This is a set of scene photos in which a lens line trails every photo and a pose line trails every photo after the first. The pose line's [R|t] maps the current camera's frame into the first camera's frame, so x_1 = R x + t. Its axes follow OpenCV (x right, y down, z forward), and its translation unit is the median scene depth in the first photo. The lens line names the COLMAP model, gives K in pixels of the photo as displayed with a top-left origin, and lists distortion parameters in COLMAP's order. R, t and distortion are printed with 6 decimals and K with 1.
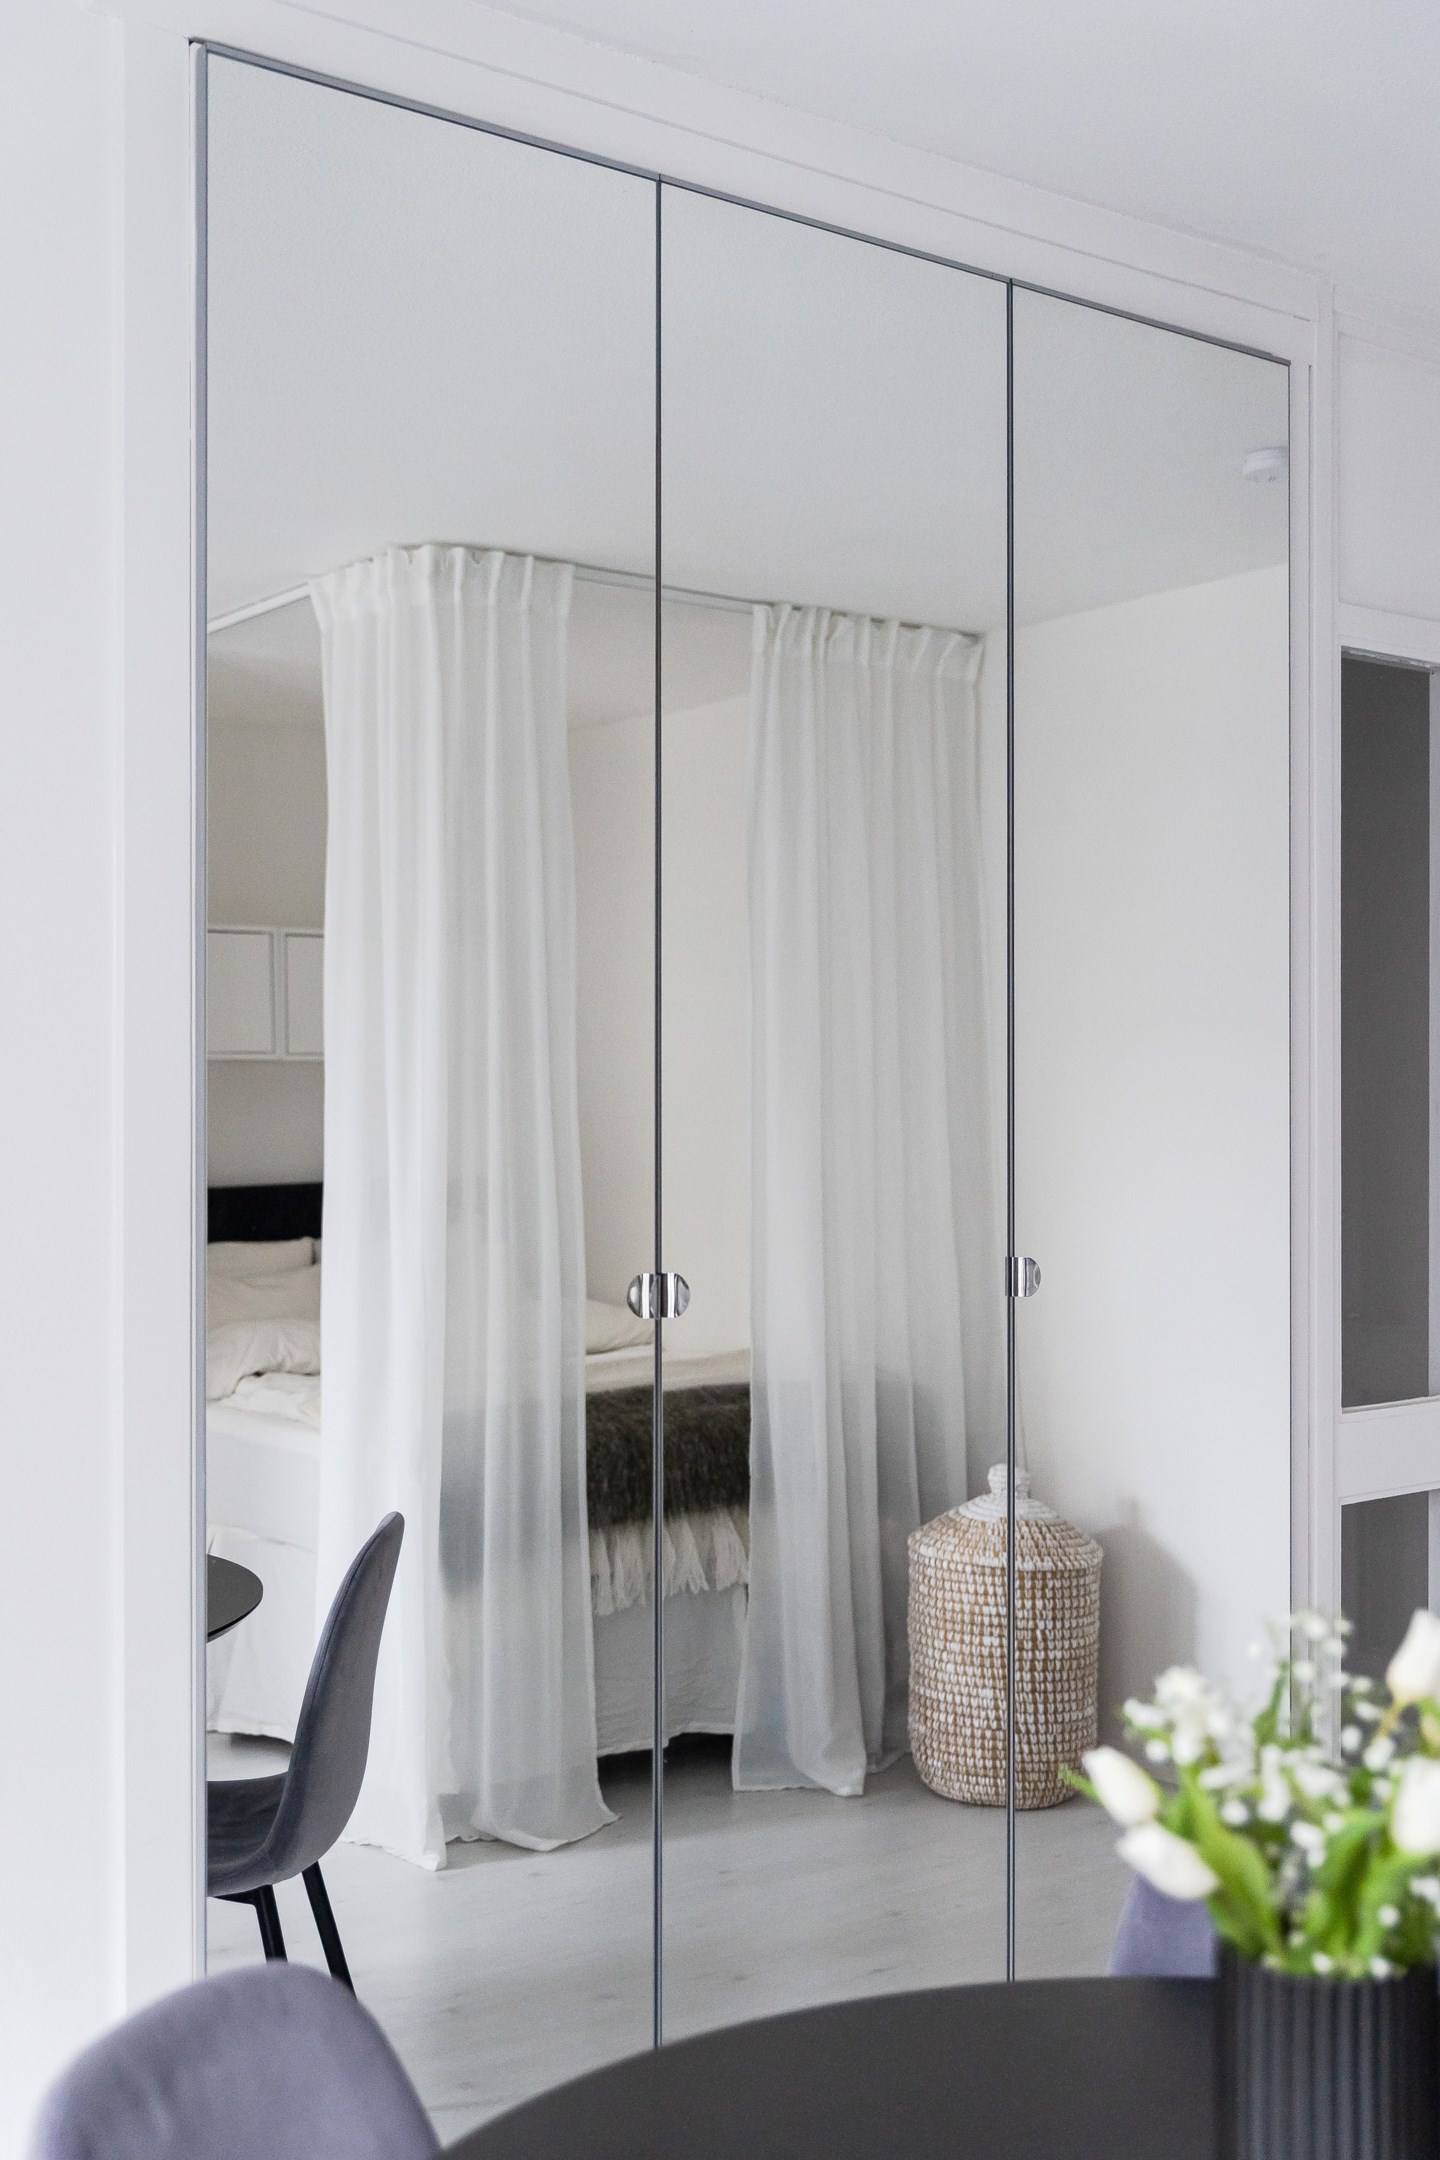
lens RADIAL K [[2360.6, 0, 690.0], [0, 2360.6, 1109.0], [0, 0, 1]] dist [-0.031308, 0.000000]
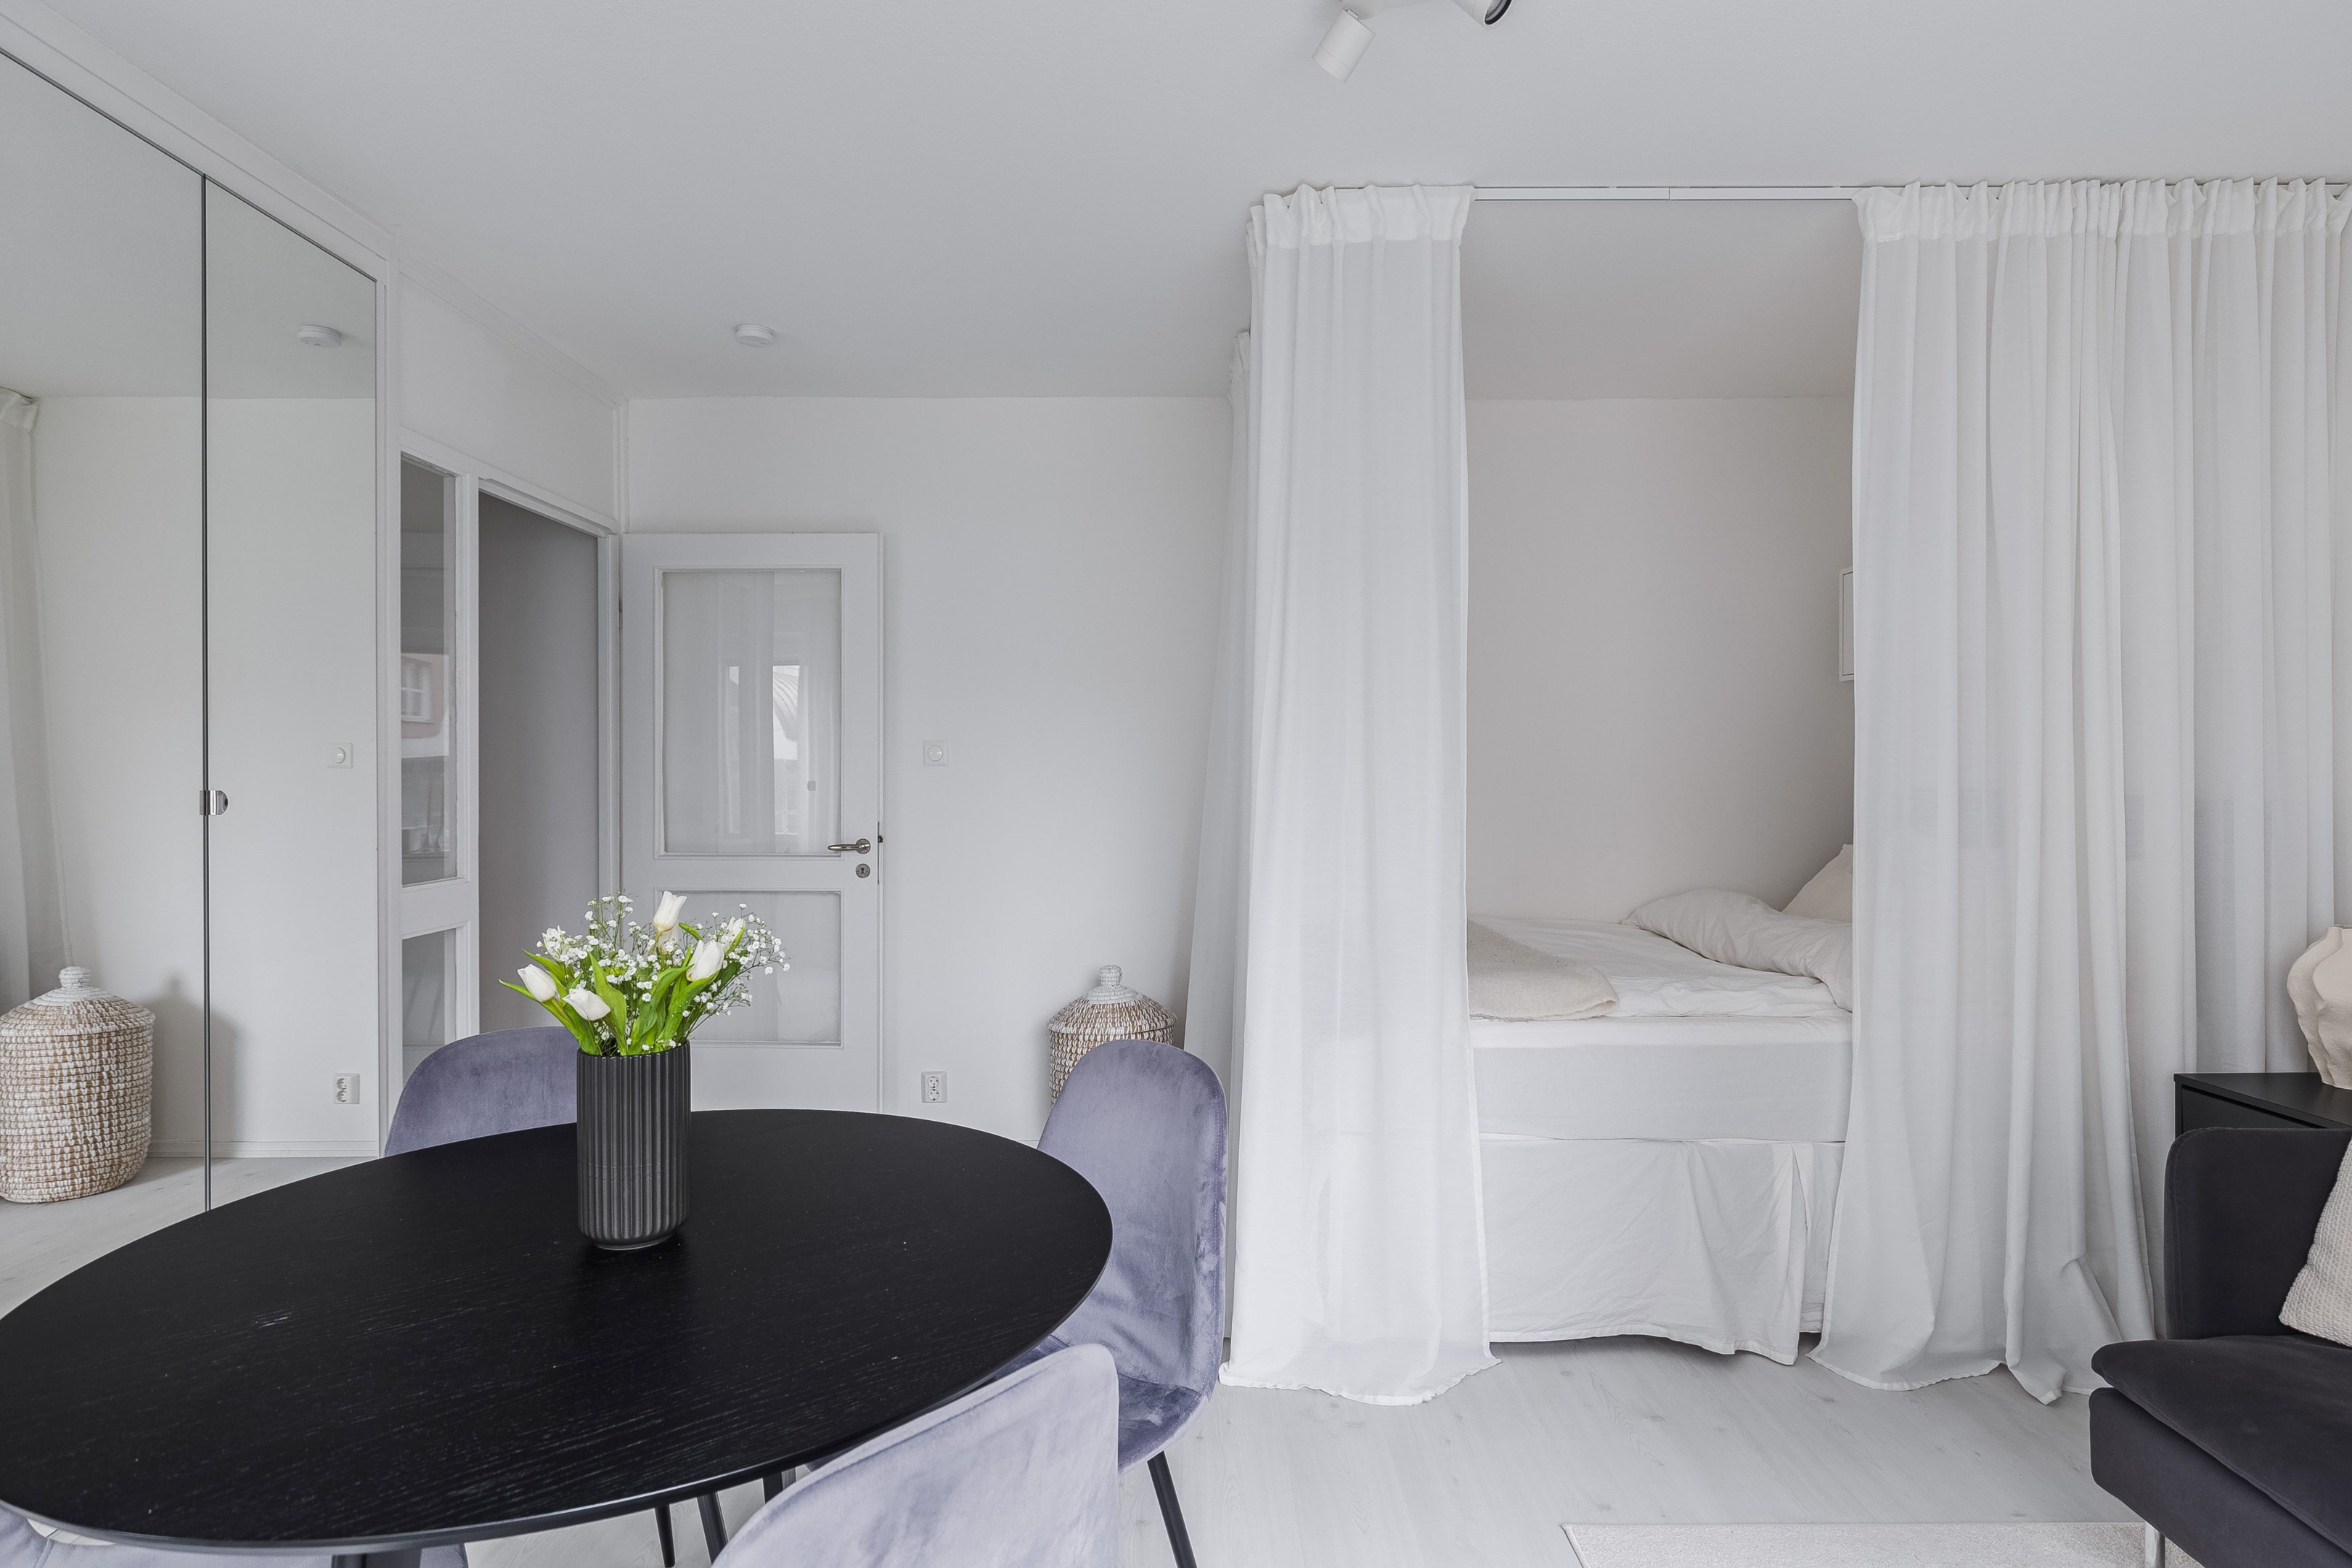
lens RADIAL K [[1255.9, 0, 1175.5], [0, 1255.9, 776.3], [0, 0, 1]] dist [-0.007435, 0.002767]
pose [[0.596410, -0.003241, 0.802674, -0.085714], [-0.003416, 0.999973, 0.006576, 0.025421], [-0.802673, -0.006664, 0.596382, -0.017141]]
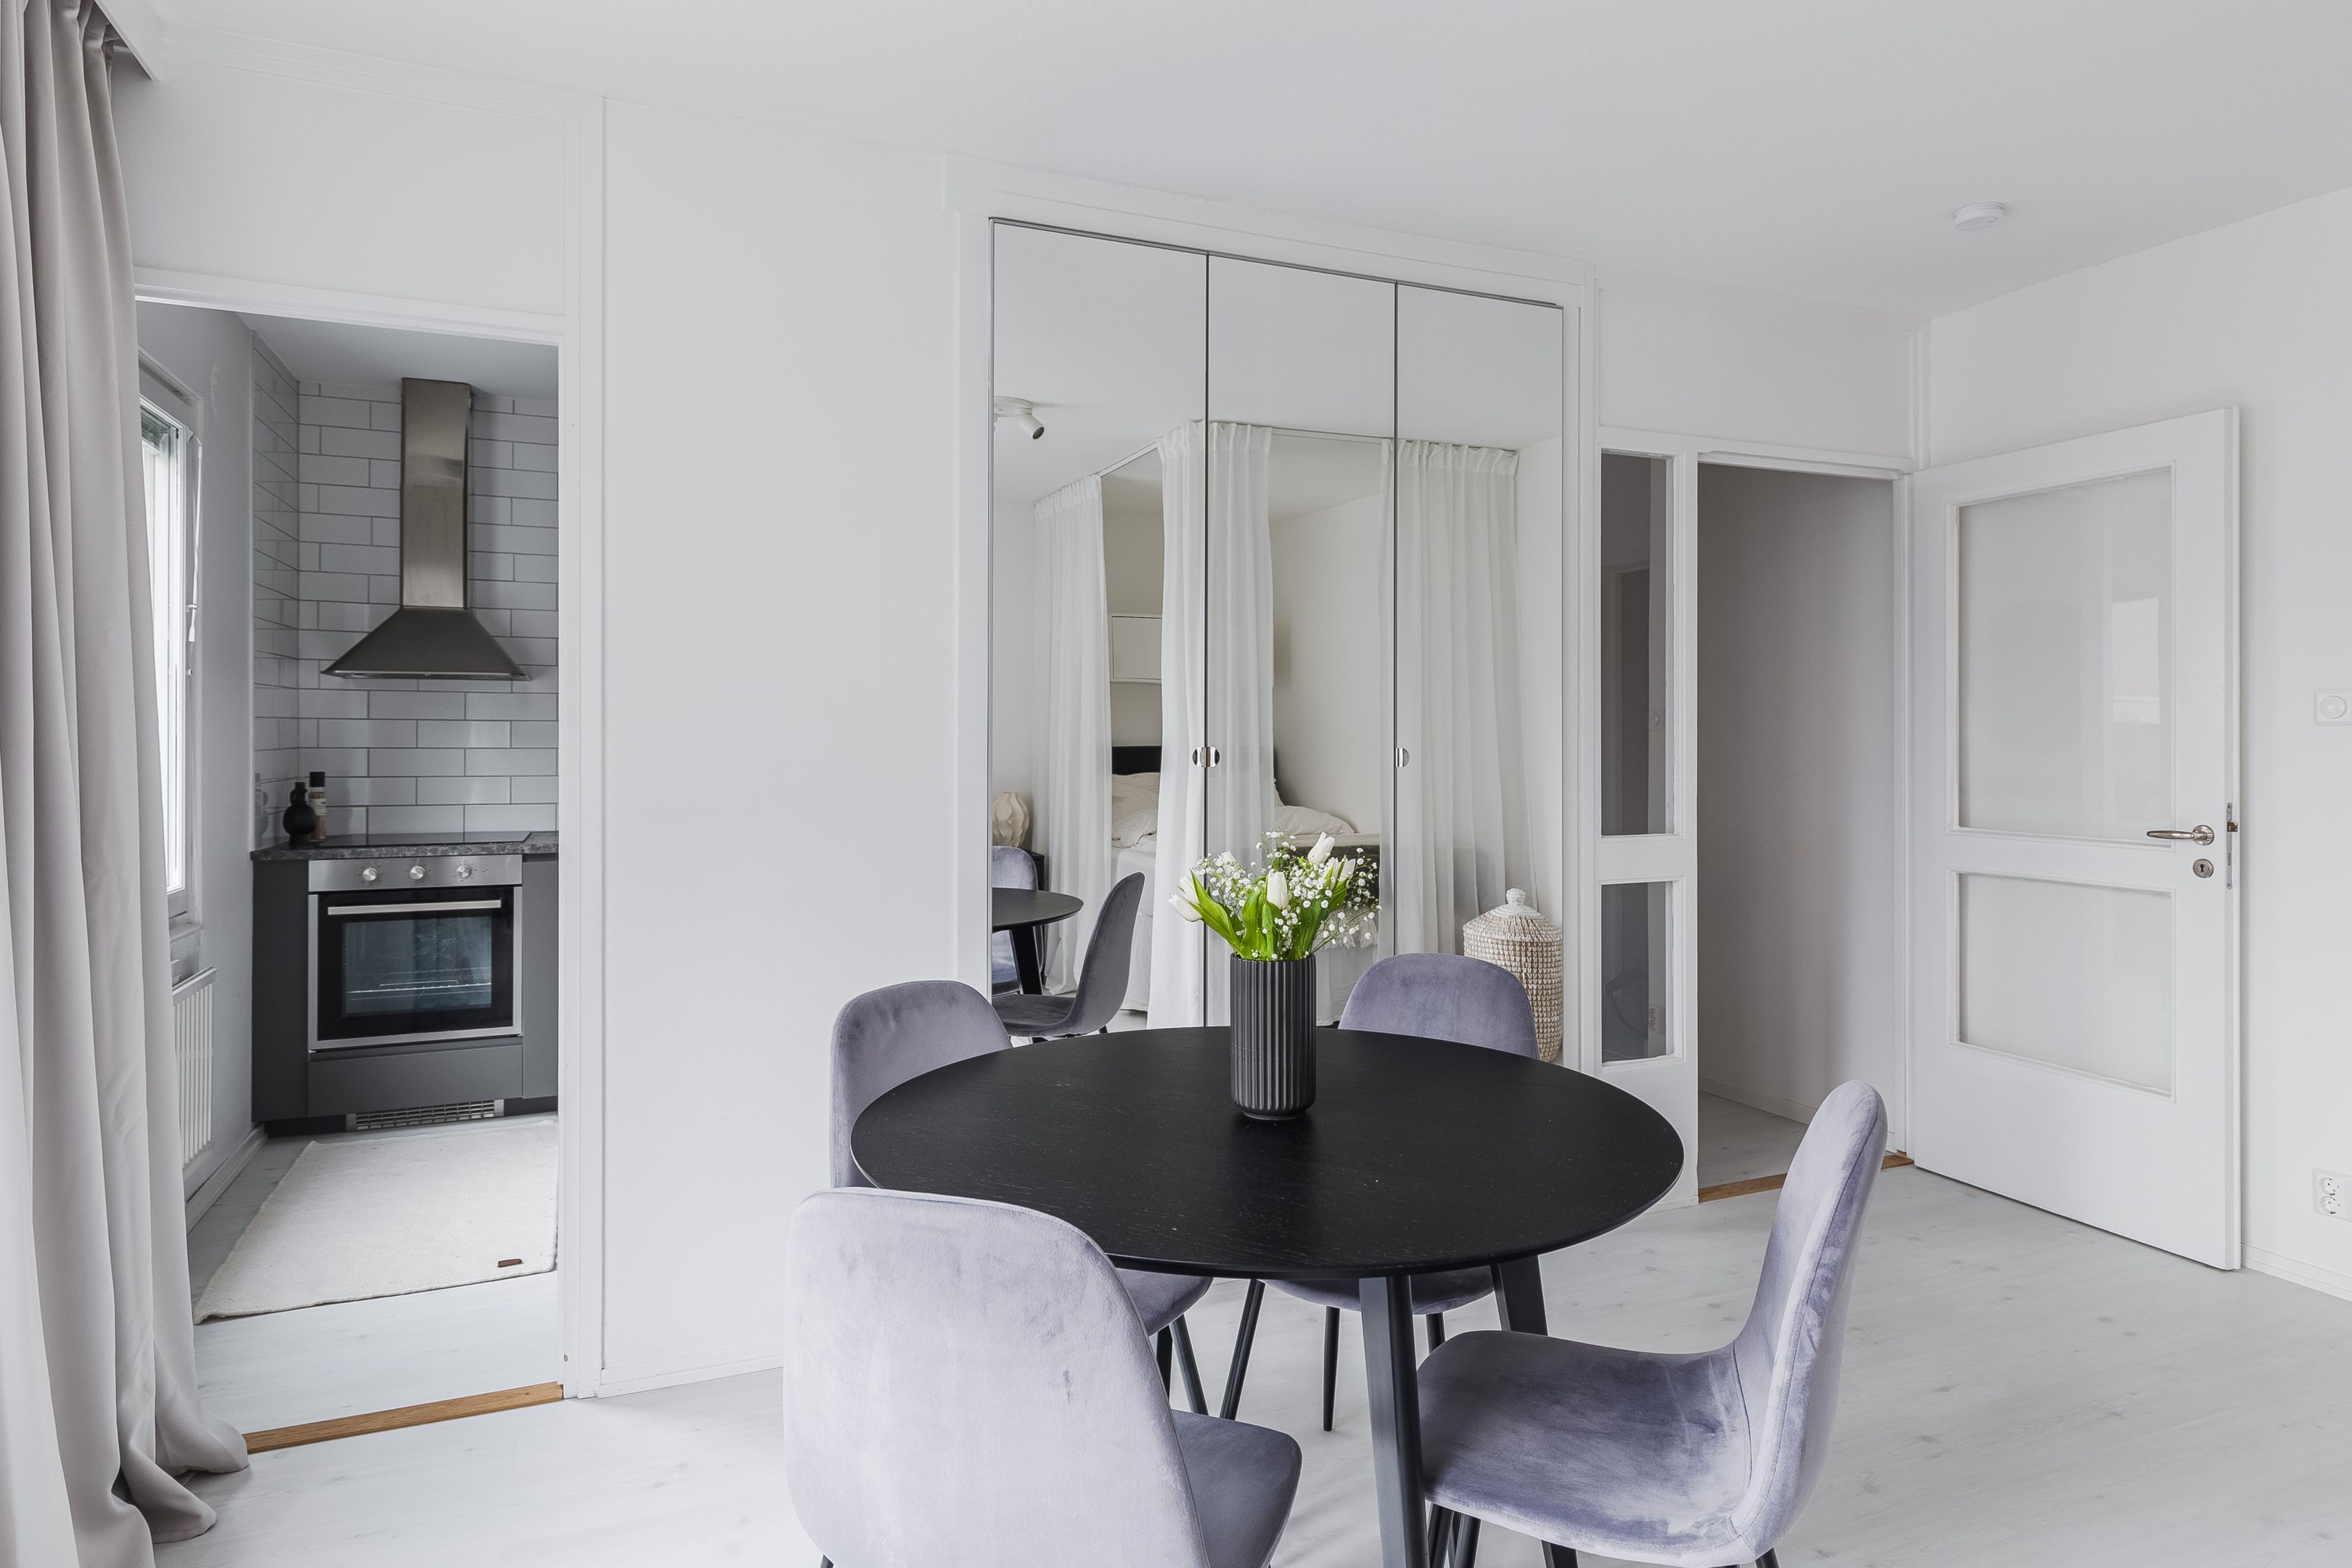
lens RADIAL K [[1348.9, 0, 1169.7], [0, 1348.9, 736.6], [0, 0, 1]] dist [-0.000744, 0.002340]
pose [[0.971254, -0.001864, -0.238039, 0.128057], [0.002299, 0.999996, 0.001551, 0.027410], [0.238035, -0.002053, 0.971254, -0.121117]]
